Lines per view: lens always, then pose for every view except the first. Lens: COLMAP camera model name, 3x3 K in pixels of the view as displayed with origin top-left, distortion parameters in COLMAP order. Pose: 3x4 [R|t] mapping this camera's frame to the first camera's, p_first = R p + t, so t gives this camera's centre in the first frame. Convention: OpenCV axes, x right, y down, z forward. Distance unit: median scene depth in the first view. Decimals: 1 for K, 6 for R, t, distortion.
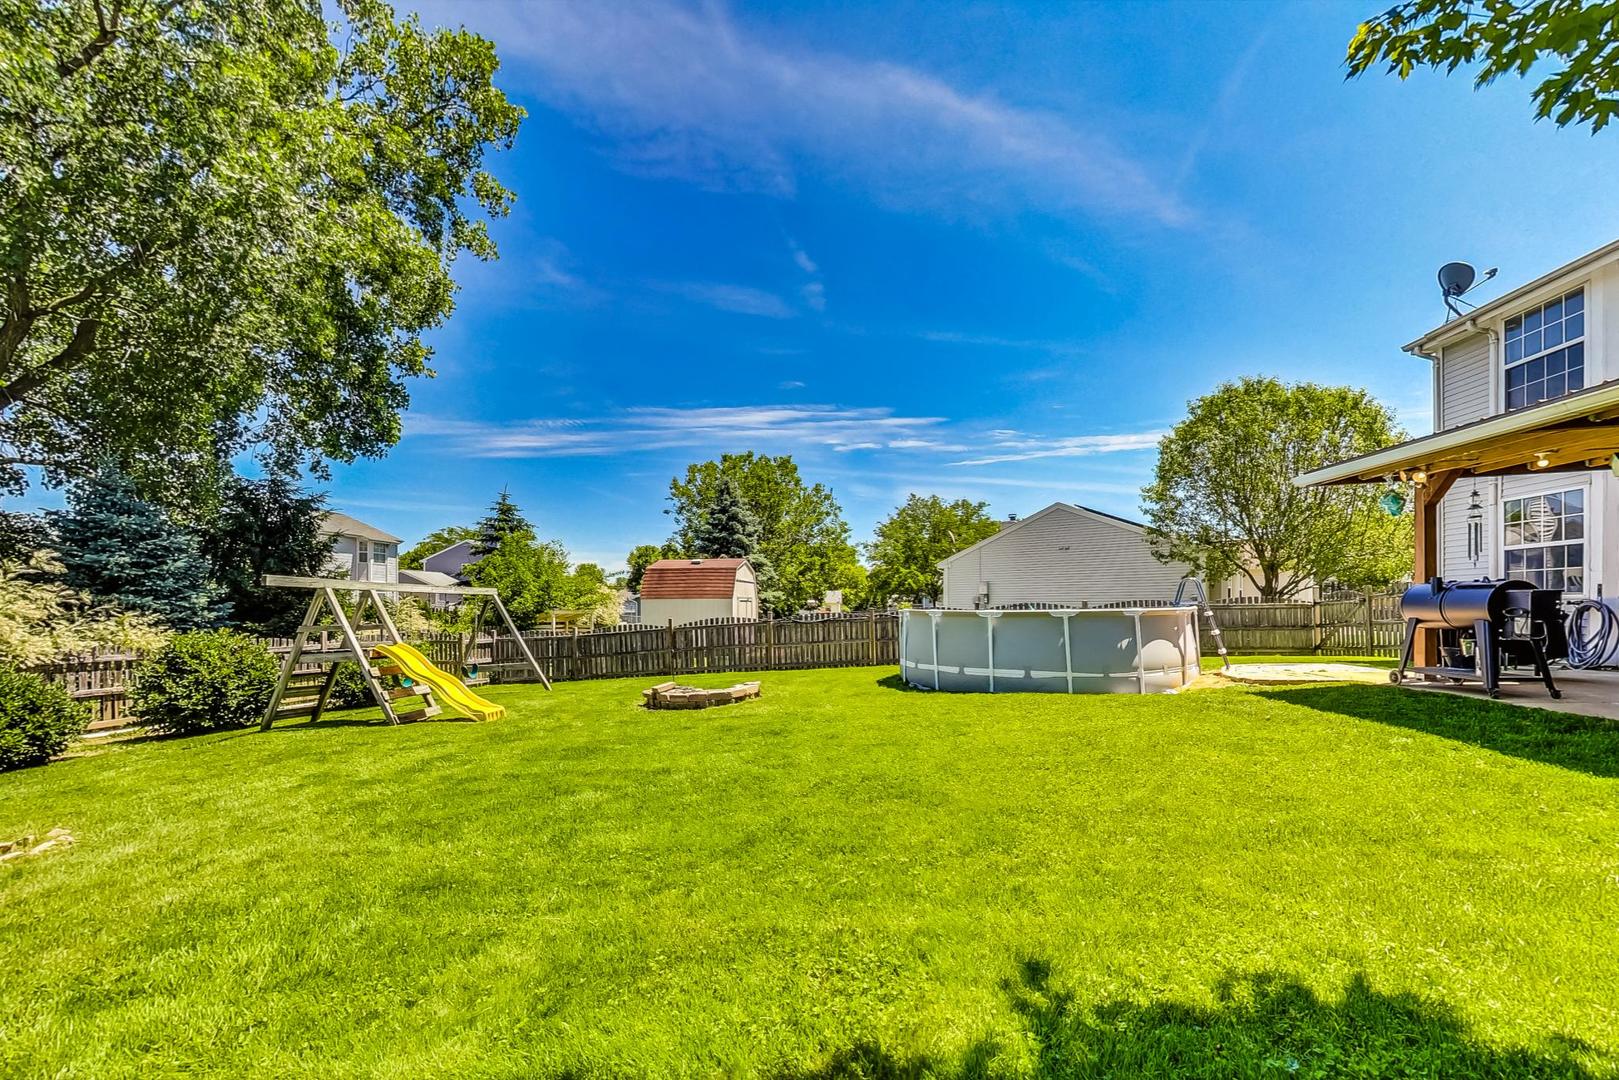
lens RADIAL K [[631.2, 0, 810.1], [0, 631.2, 604.2], [0, 0, 1]] dist [-0.000686, 0.000171]
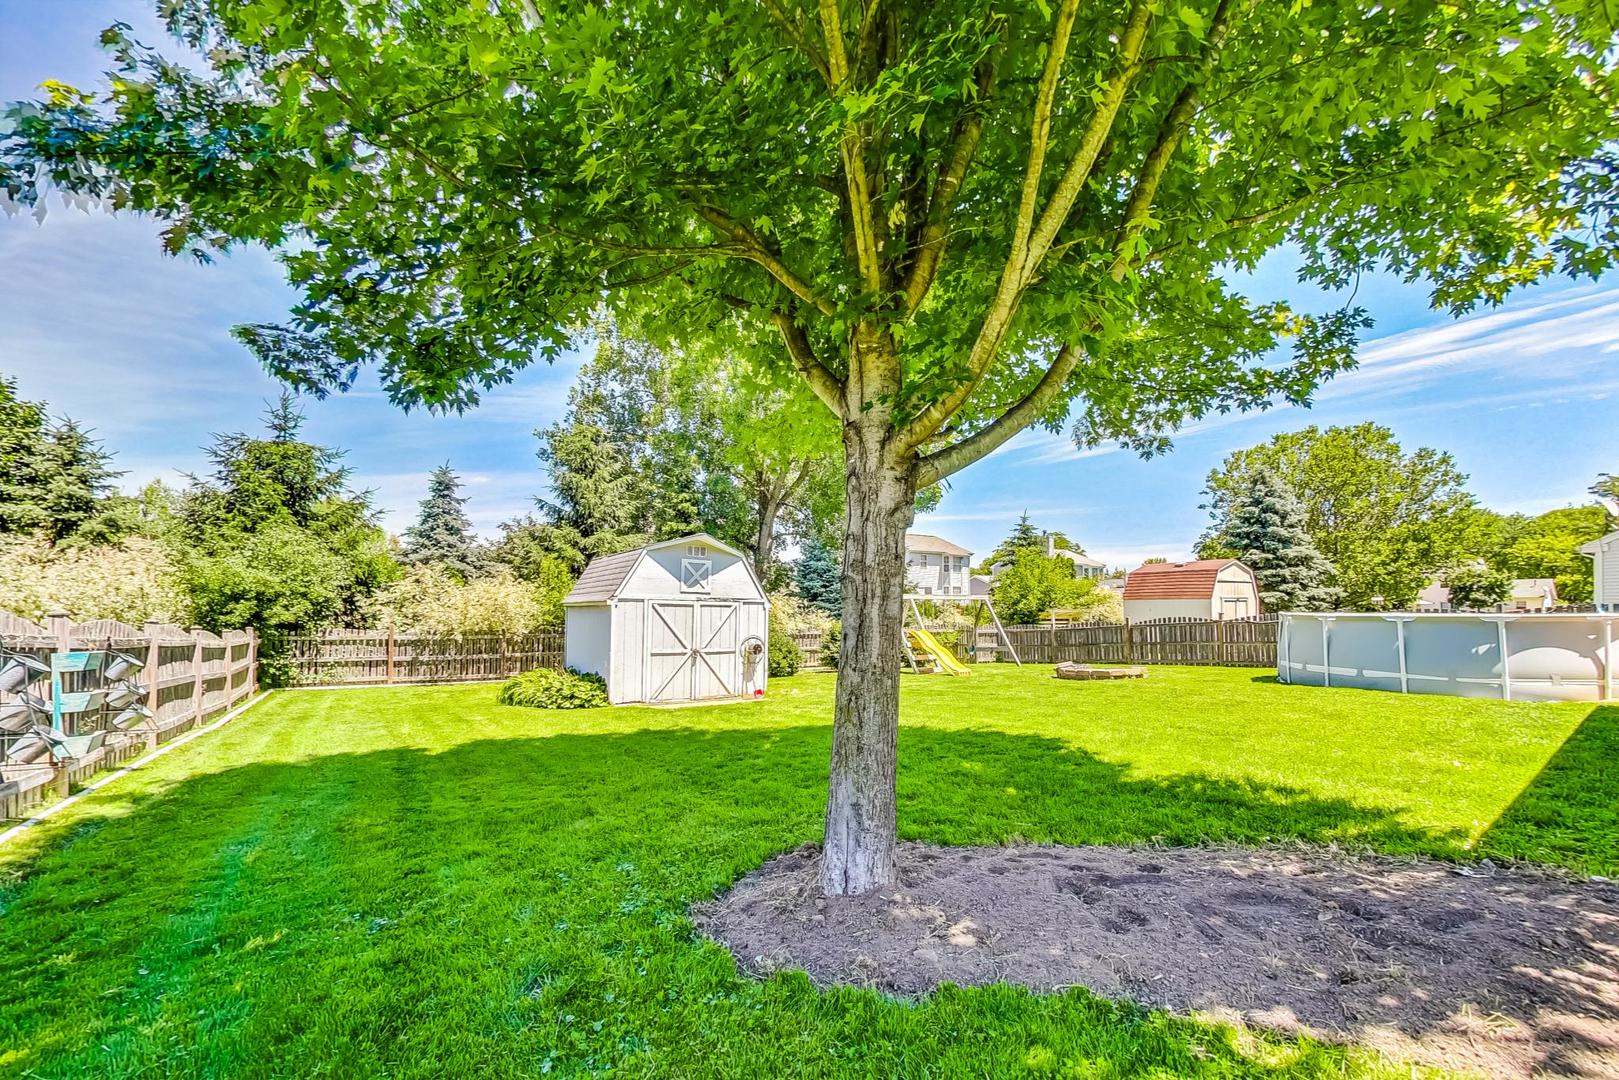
lens RADIAL K [[631.2, 0, 810.1], [0, 631.2, 604.2], [0, 0, 1]] dist [-0.000686, 0.000171]
pose [[0.654329, -0.001503, -0.756208, 0.388448], [0.005456, 0.999981, 0.002734, -0.011867], [0.756190, -0.005915, 0.654325, -0.312103]]
